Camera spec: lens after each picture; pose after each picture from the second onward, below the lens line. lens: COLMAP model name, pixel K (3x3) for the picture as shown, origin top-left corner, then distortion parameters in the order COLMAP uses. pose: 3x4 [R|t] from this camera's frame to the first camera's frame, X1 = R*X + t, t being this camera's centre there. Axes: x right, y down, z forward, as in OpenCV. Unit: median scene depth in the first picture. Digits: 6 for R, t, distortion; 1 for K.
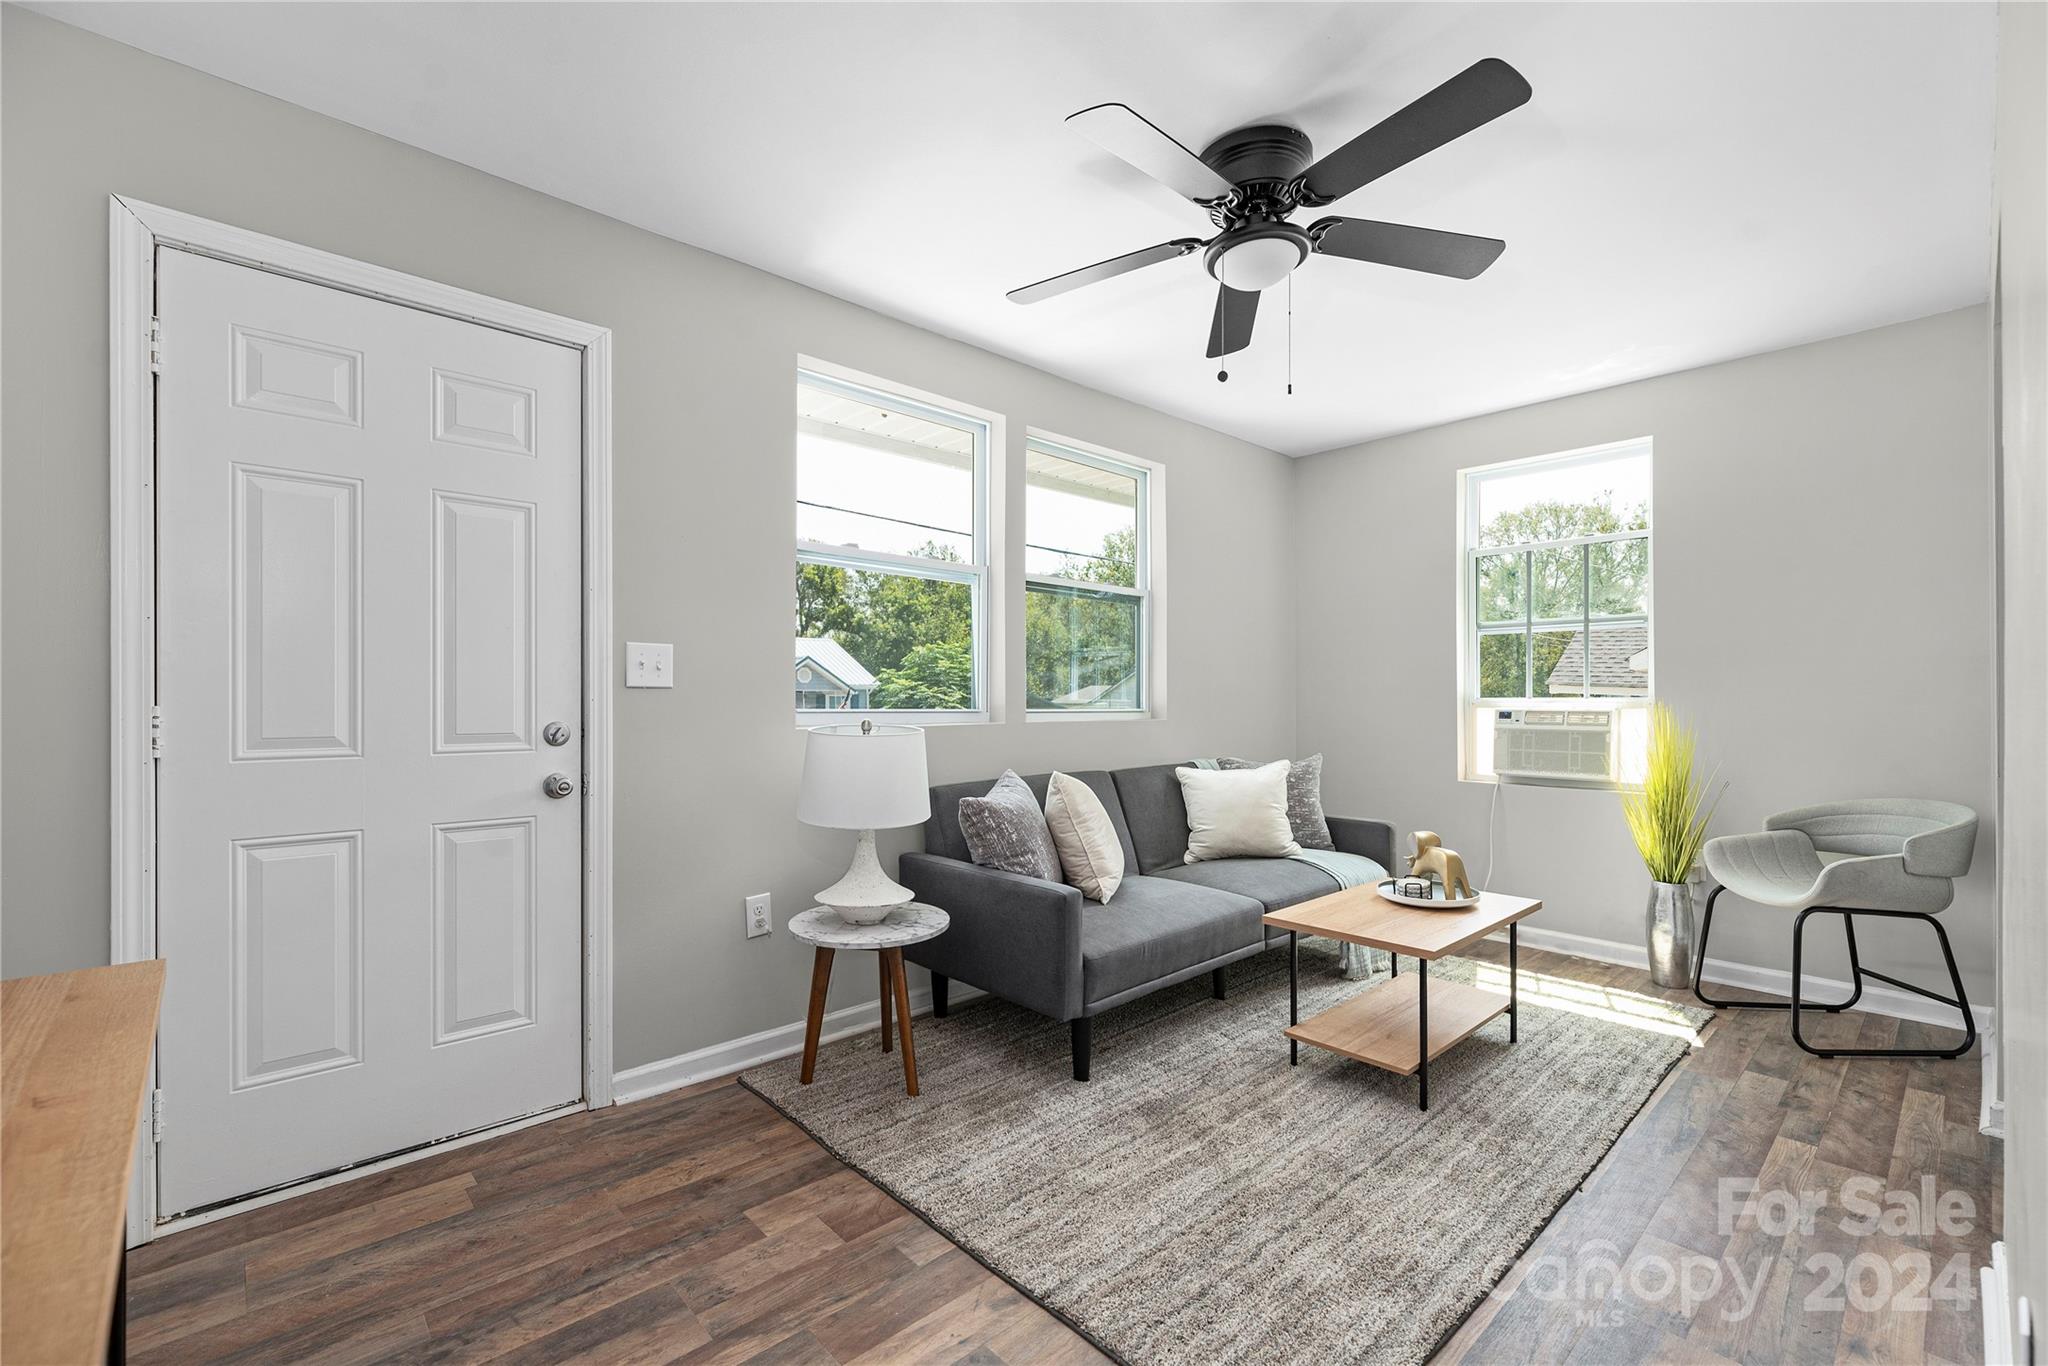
lens RADIAL K [[854.3, 0, 1054.3], [0, 854.3, 709.3], [0, 0, 1]] dist [0.000282, -0.000125]
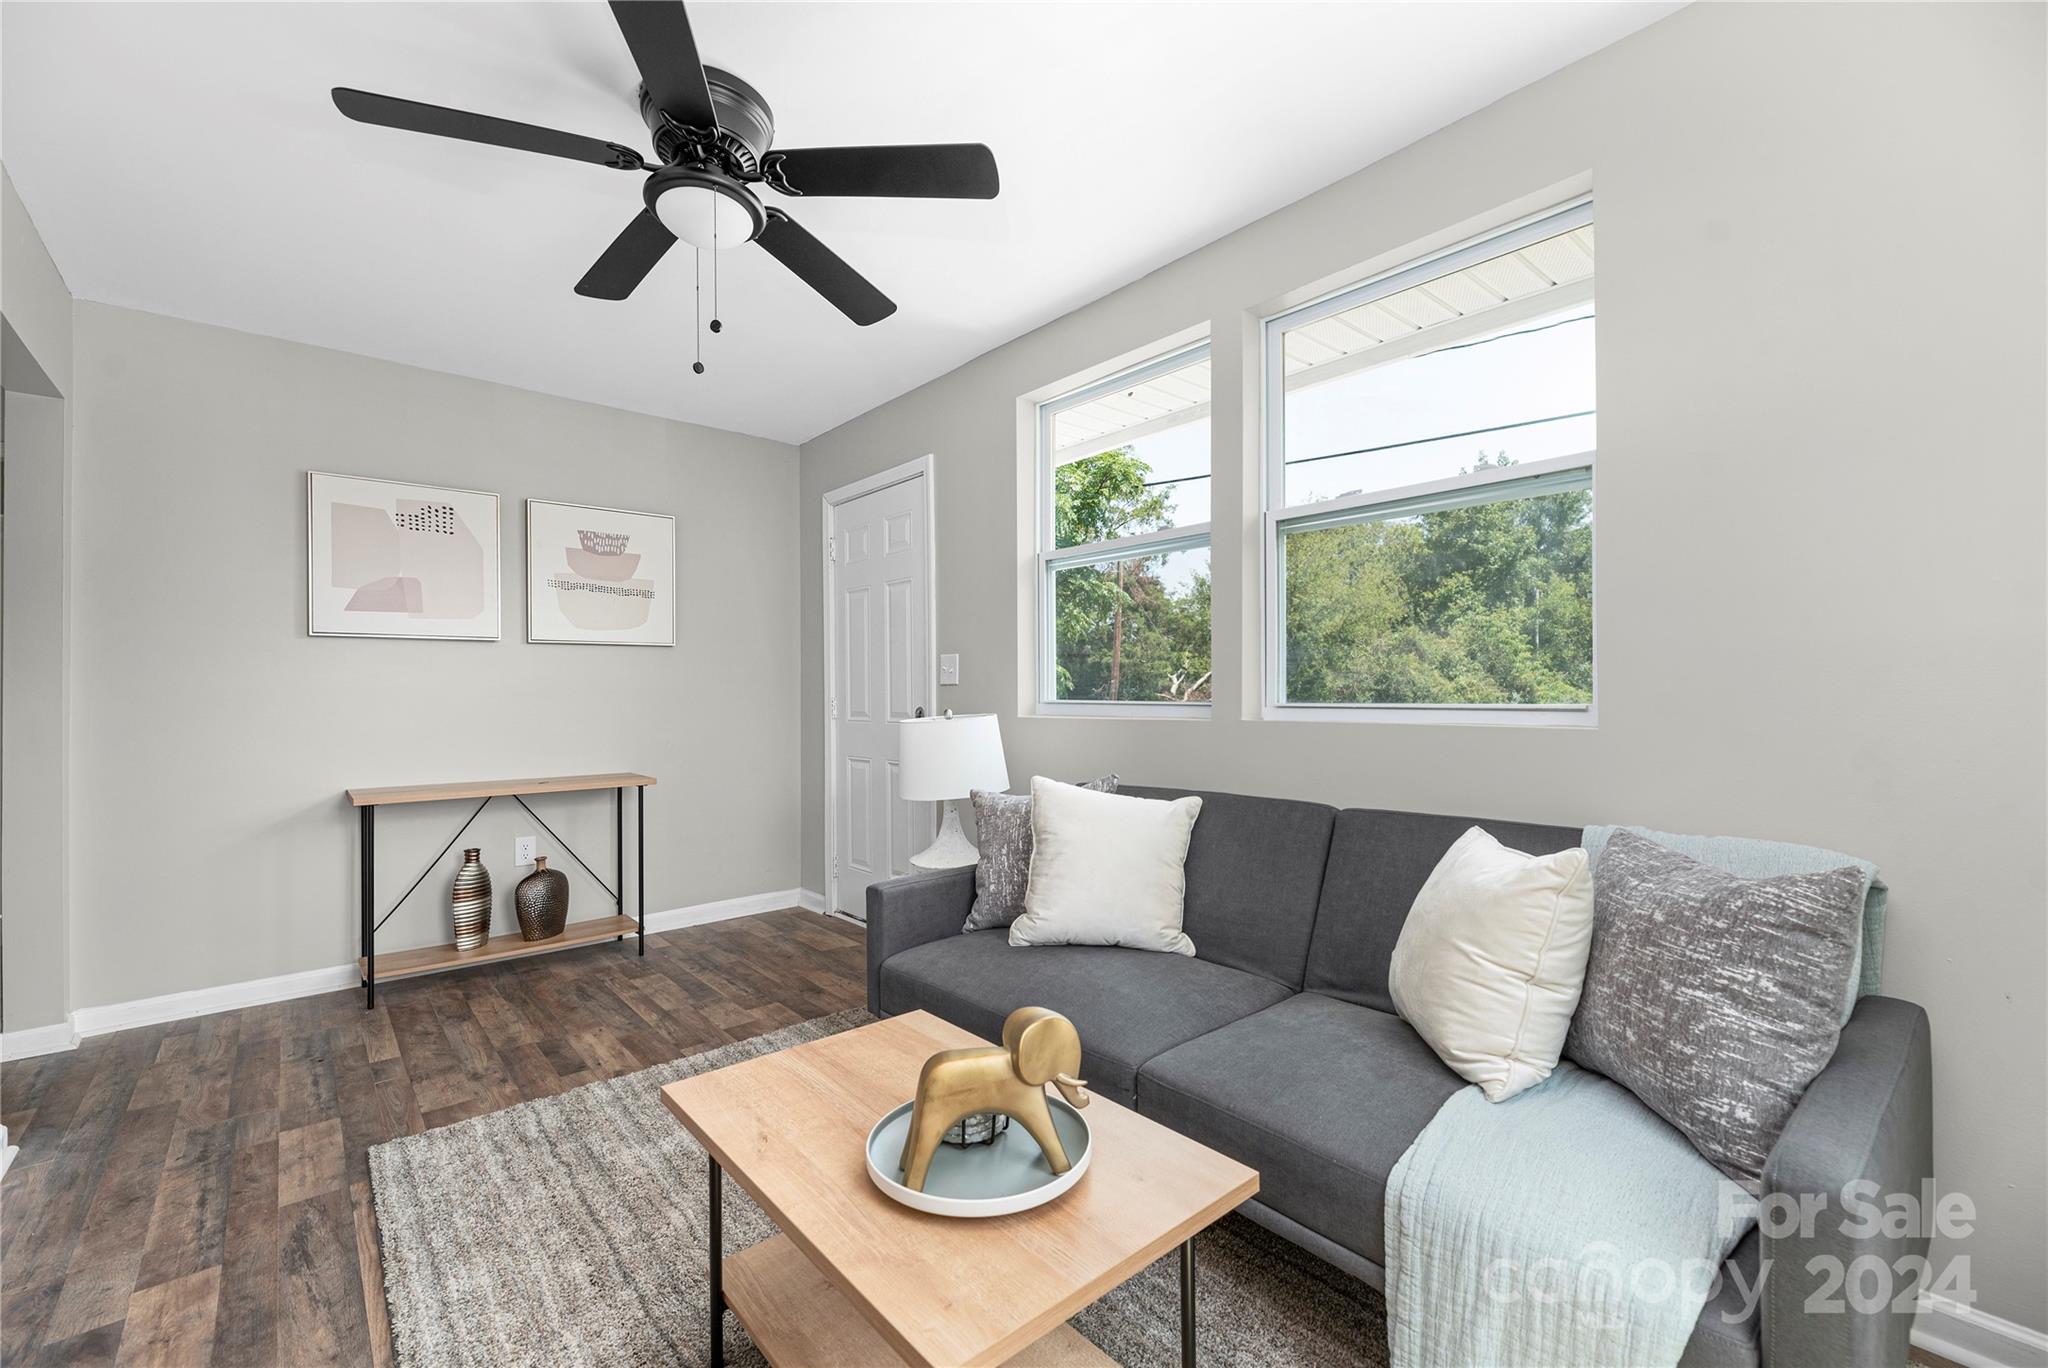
lens RADIAL K [[854.3, 0, 1025.8], [0, 854.3, 691.3], [0, 0, 1]] dist [0.000282, -0.000125]
pose [[-0.039450, -0.000072, -0.999222, 1.155413], [0.003356, 0.999994, -0.000205, -0.015838], [0.999216, -0.003361, -0.039450, 1.395667]]
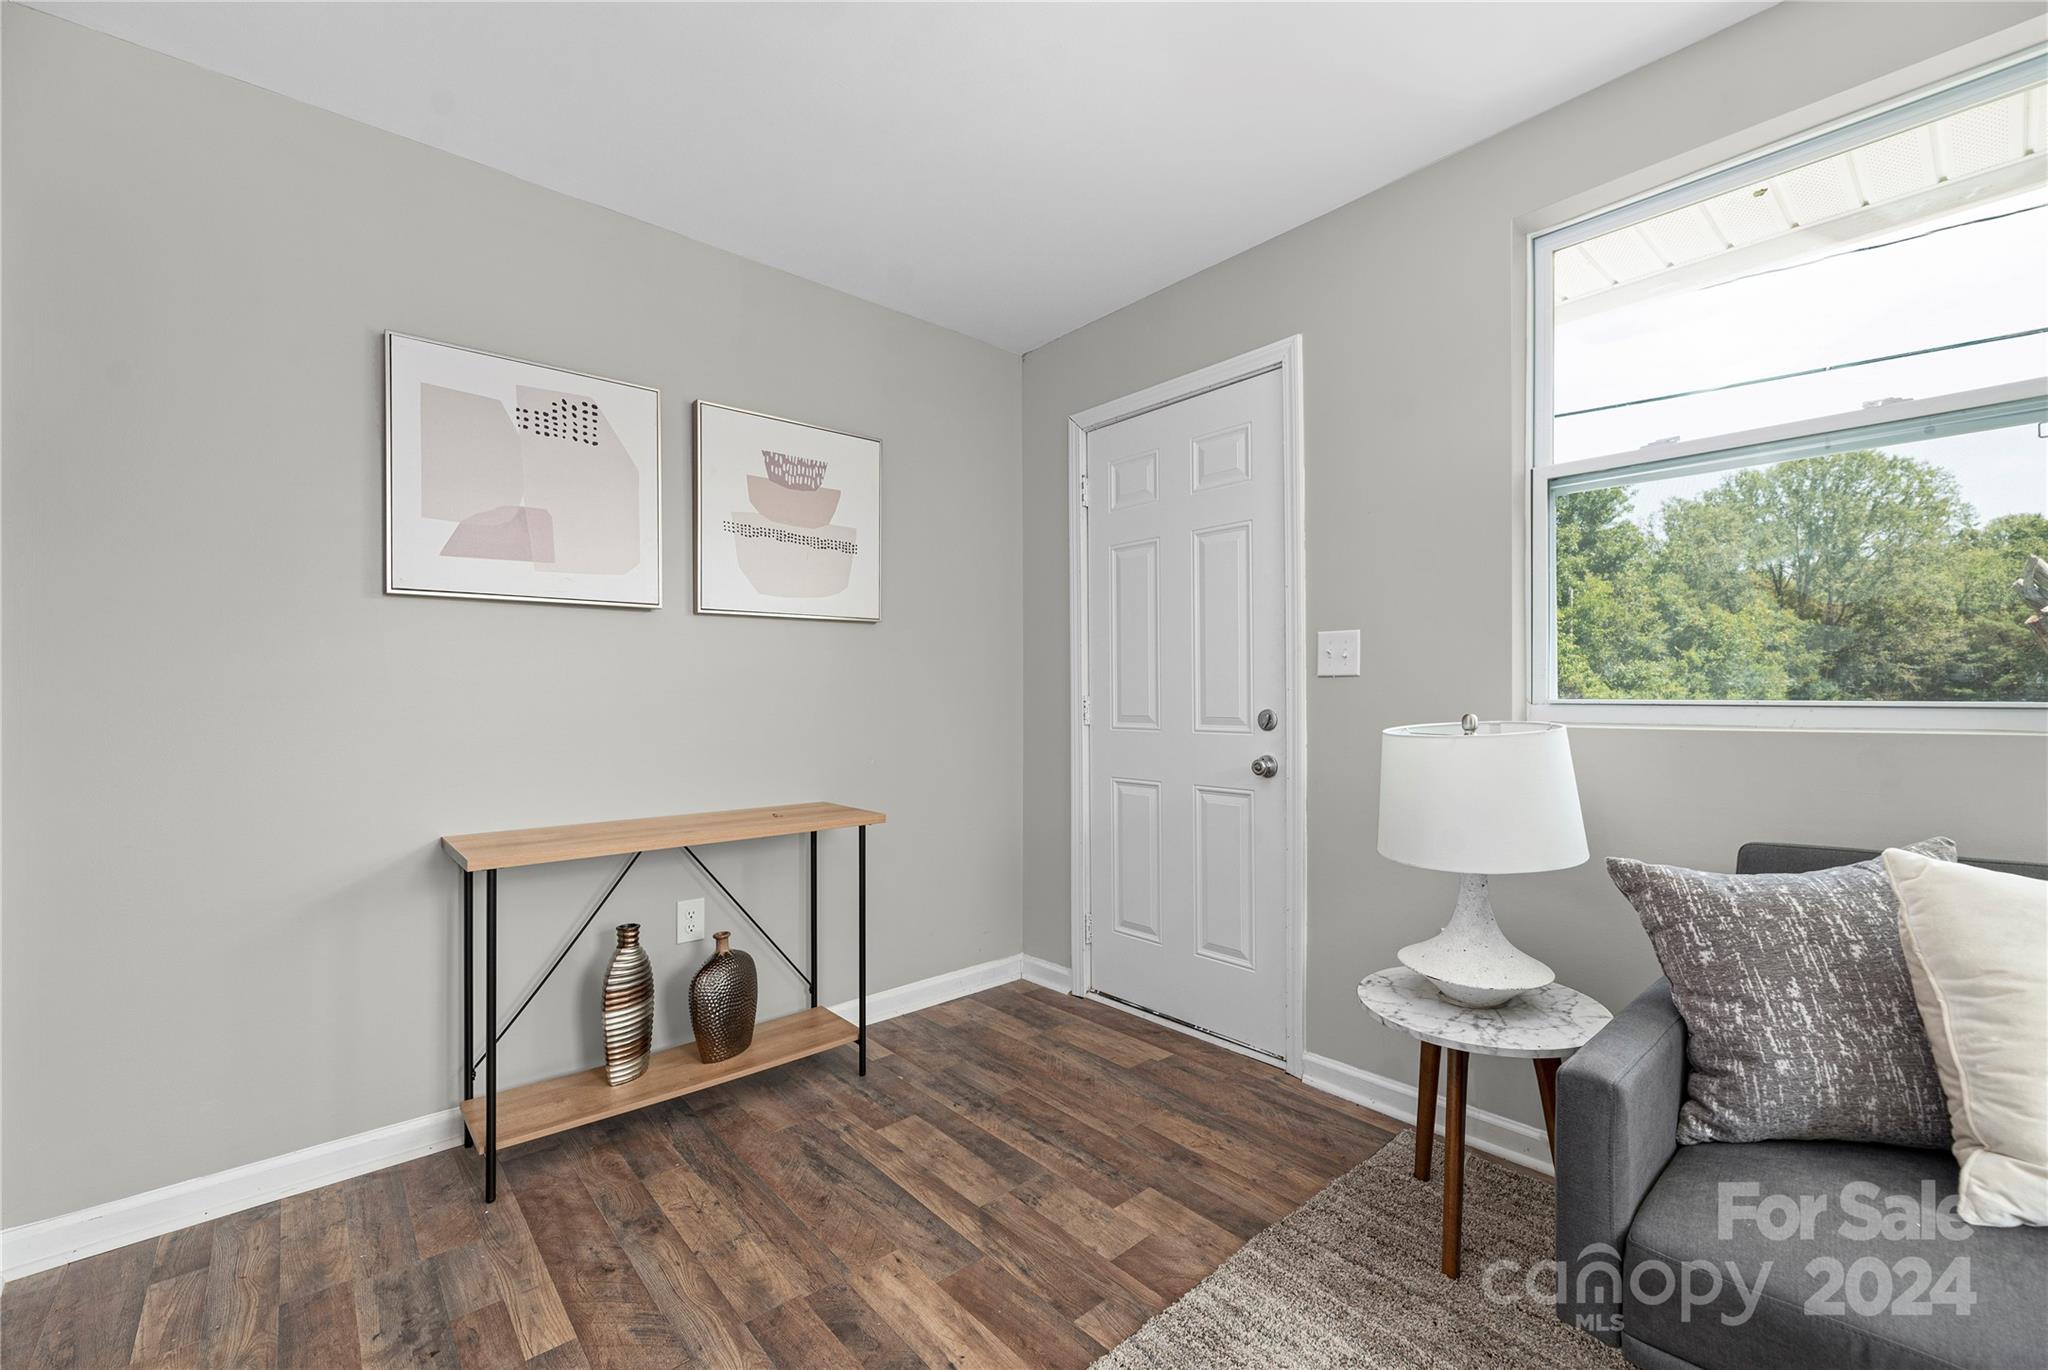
lens RADIAL K [[854.3, 0, 1032.6], [0, 854.3, 690.7], [0, 0, 1]] dist [0.000282, -0.000125]
pose [[-0.034322, -0.002367, -0.999408, 0.605076], [0.001069, 0.999997, -0.002405, -0.007965], [0.999410, -0.001150, -0.034320, 0.804596]]
